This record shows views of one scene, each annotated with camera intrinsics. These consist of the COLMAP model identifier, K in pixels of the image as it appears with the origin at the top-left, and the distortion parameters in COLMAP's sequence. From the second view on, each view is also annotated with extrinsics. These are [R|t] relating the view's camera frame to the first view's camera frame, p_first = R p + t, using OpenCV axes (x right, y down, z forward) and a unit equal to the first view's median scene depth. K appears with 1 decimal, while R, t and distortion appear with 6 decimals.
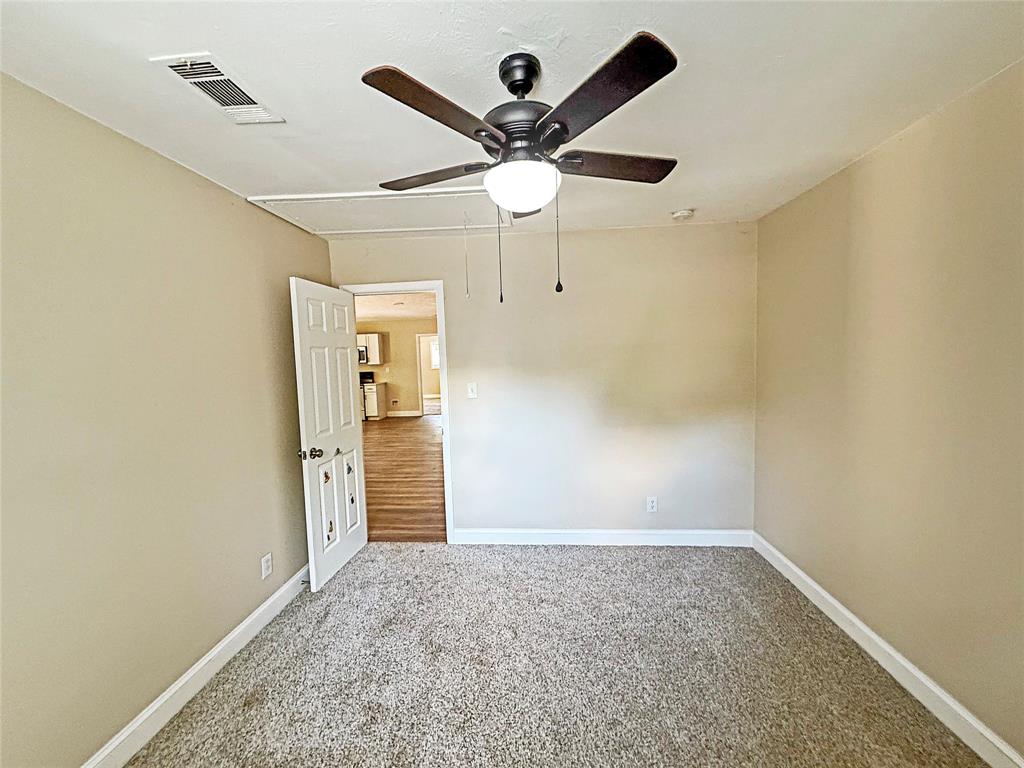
lens RADIAL K [[410.0, 0, 509.7], [0, 410.0, 384.5], [0, 0, 1]] dist [0.000964, 0.000141]
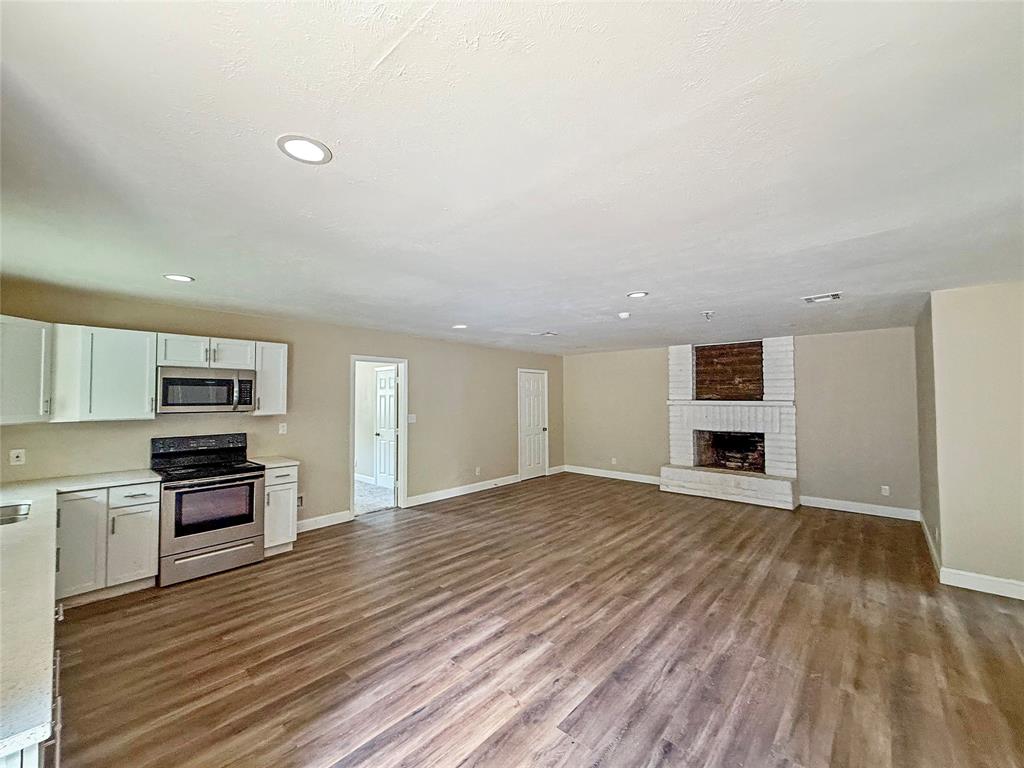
lens RADIAL K [[410.0, 0, 509.7], [0, 410.0, 384.5], [0, 0, 1]] dist [0.000964, 0.000141]
pose [[0.613991, 0.048321, 0.787832, -1.025979], [0.041908, 0.994721, -0.093672, -0.060865], [-0.788199, 0.090531, 0.608725, 1.104532]]
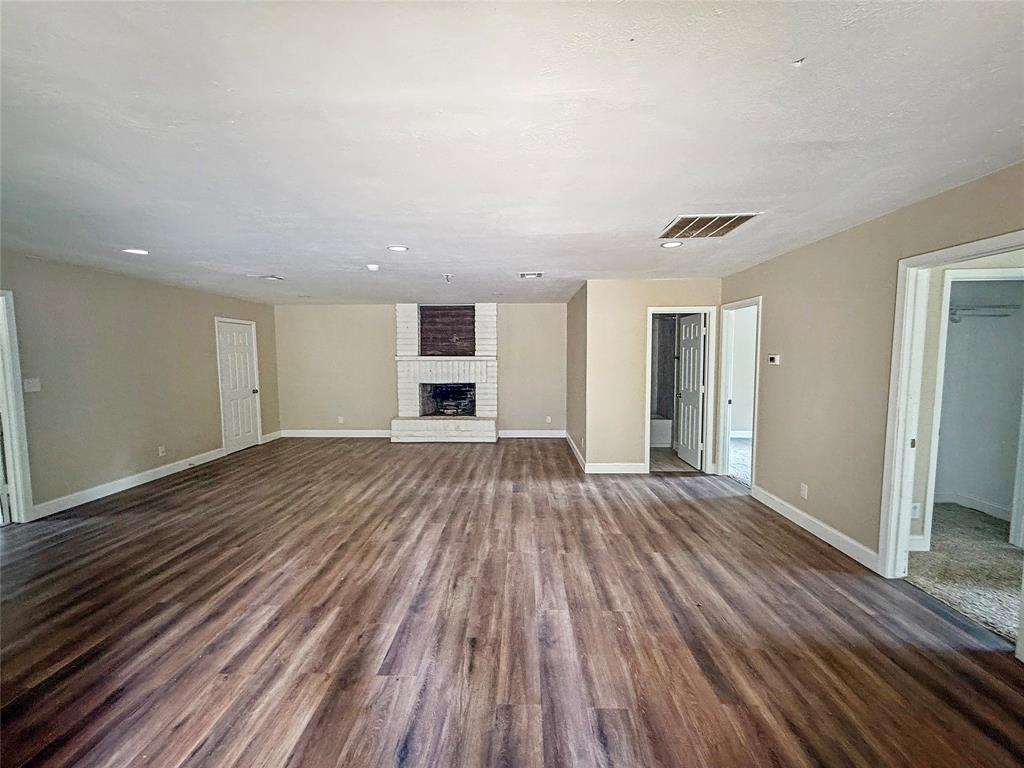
lens RADIAL K [[410.0, 0, 509.7], [0, 410.0, 384.5], [0, 0, 1]] dist [0.000964, 0.000141]
pose [[-0.042463, -0.048948, 0.997898, -1.060465], [0.073518, 0.995938, 0.051980, -0.061793], [-0.996389, 0.075571, -0.038692, 1.199188]]
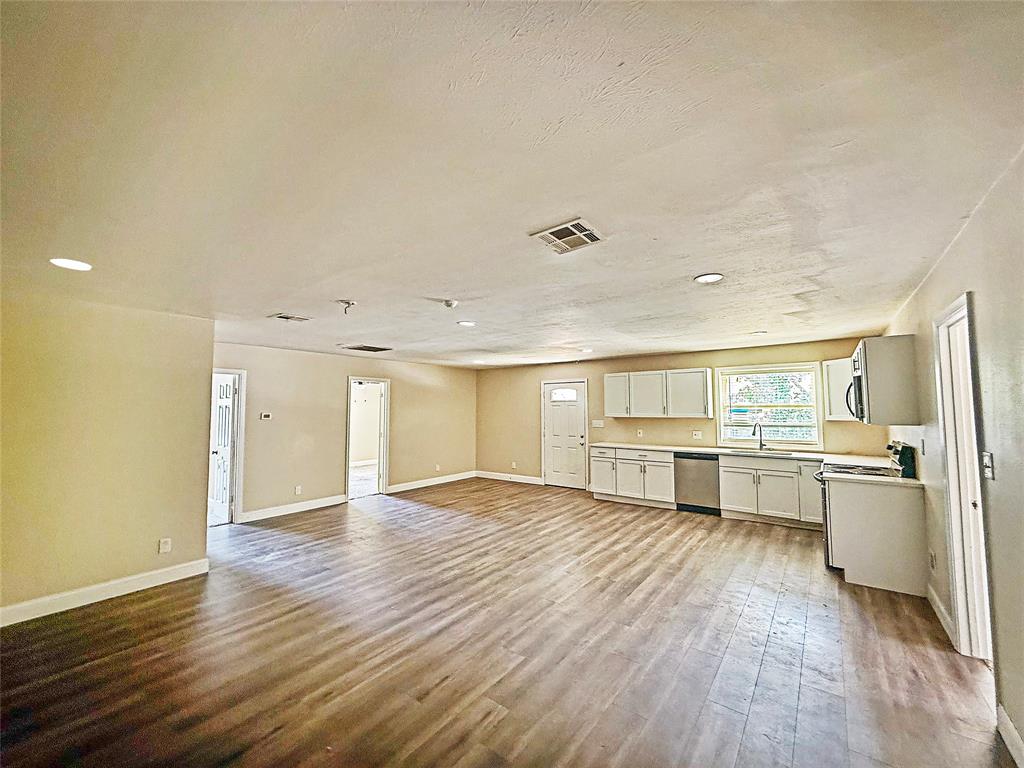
lens RADIAL K [[410.0, 0, 509.7], [0, 410.0, 384.5], [0, 0, 1]] dist [0.000964, 0.000141]
pose [[-0.551375, -0.022137, -0.833964, 0.282611], [-0.036427, 0.999333, -0.002442, -0.142761], [0.833462, 0.029032, -0.551813, 1.874708]]
